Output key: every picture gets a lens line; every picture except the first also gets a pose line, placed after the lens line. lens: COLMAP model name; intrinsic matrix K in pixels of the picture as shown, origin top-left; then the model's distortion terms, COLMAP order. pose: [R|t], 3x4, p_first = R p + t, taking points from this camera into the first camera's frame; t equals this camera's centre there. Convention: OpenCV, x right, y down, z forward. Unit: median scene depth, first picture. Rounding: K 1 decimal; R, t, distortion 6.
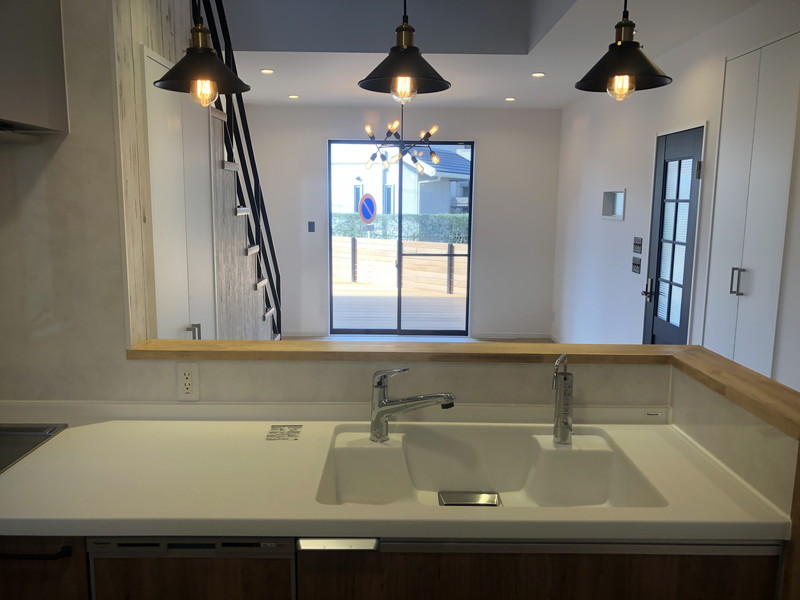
lens RADIAL K [[657.1, 0, 399.4], [0, 657.1, 300.7], [0, 0, 1]] dist [0.046365, -0.057694]
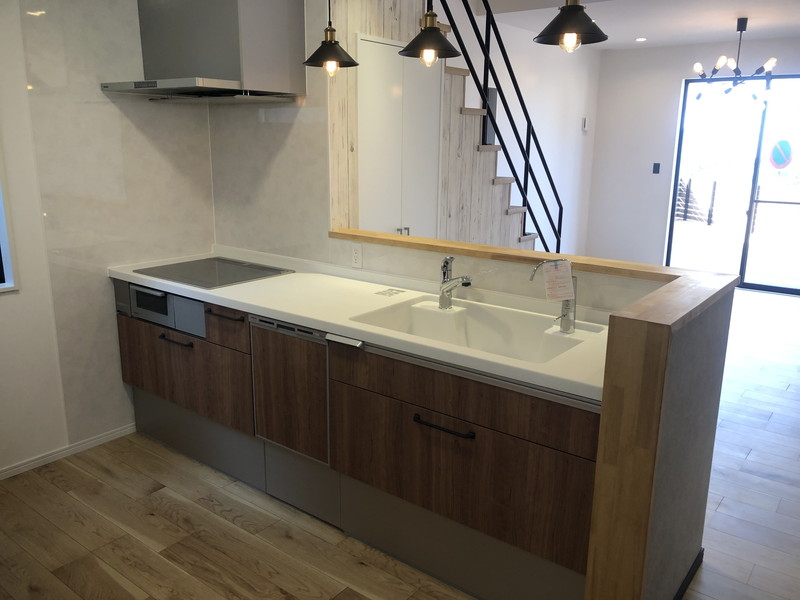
lens RADIAL K [[657.1, 0, 401.4], [0, 657.1, 298.8], [0, 0, 1]] dist [0.046365, -0.057694]
pose [[0.787590, 0.143876, -0.599168, 0.735059], [-0.097881, 0.989225, 0.108877, 0.047453], [0.608376, -0.027103, 0.793186, -0.173551]]
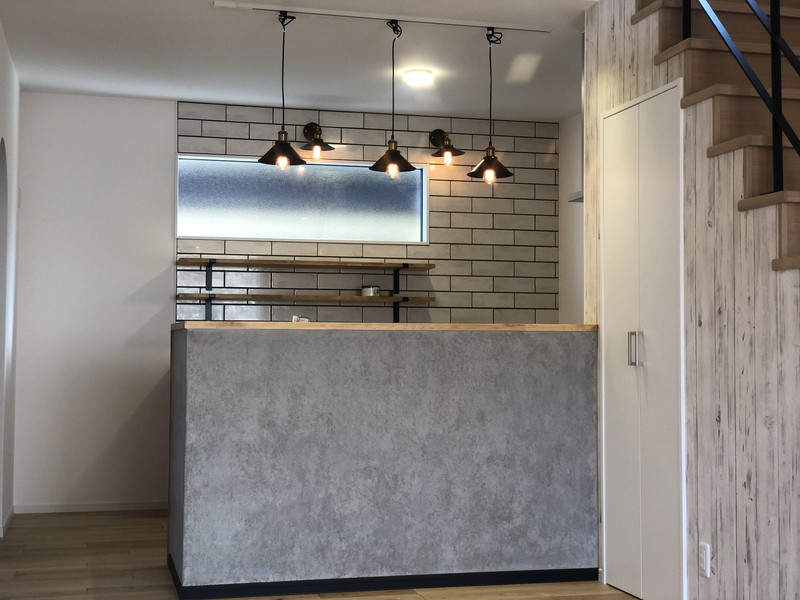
lens RADIAL K [[1198.9, 0, 378.5], [0, 1198.9, 303.0], [0, 0, 1]] dist [0.049082, 0.000000]
pose [[-0.972806, -0.024236, -0.230348, 0.694032], [-0.050902, 0.992568, 0.110535, -0.259652], [0.225957, 0.119255, -0.966810, 3.628691]]
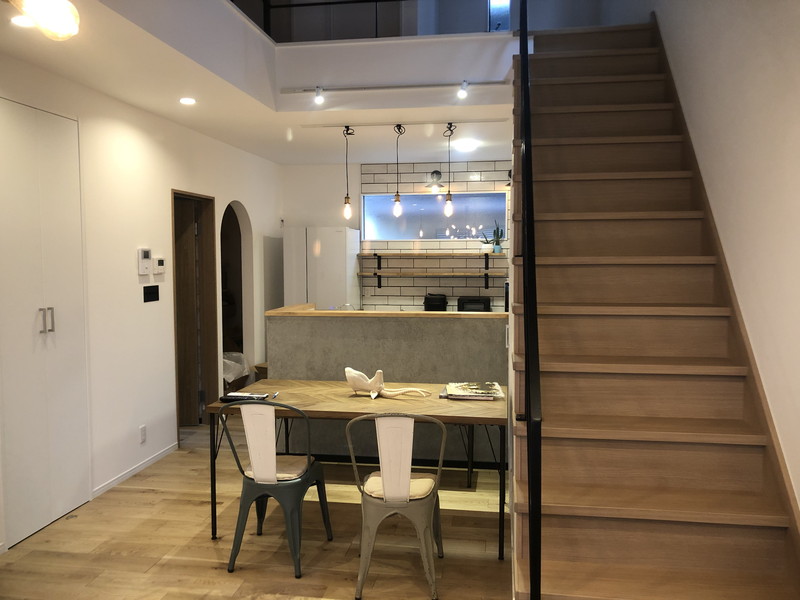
lens RADIAL K [[657.1, 0, 400.4], [0, 657.1, 300.0], [0, 0, 1]] dist [0.046365, -0.057694]
pose [[-0.987123, -0.020051, 0.158702, -0.407791], [0.015561, 0.975370, 0.220026, -0.513045], [-0.159205, 0.219662, -0.962498, 3.443739]]
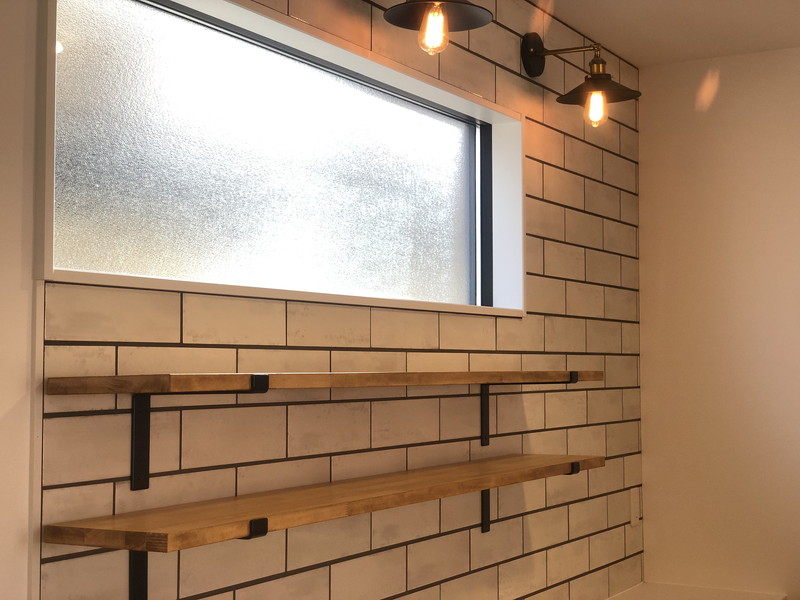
lens RADIAL K [[1198.9, 0, 403.5], [0, 1198.9, 299.5], [0, 0, 1]] dist [0.049082, 0.000000]
pose [[-0.509586, -0.055785, -0.858610, 1.085878], [-0.135929, 0.990584, 0.016314, -0.040584], [0.849615, 0.125024, -0.512370, 0.378283]]
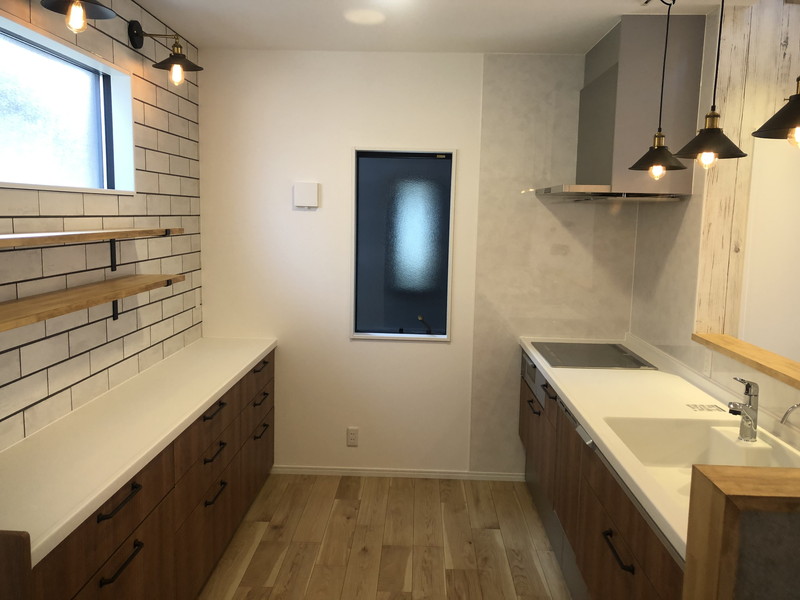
lens RADIAL K [[657.1, 0, 400.8], [0, 657.1, 297.6], [0, 0, 1]] dist [0.046365, -0.057694]
pose [[-0.030431, 0.115419, -0.992851, 1.144620], [-0.174098, 0.977515, 0.118973, -0.072410], [0.984258, 0.176474, -0.009653, 0.352232]]
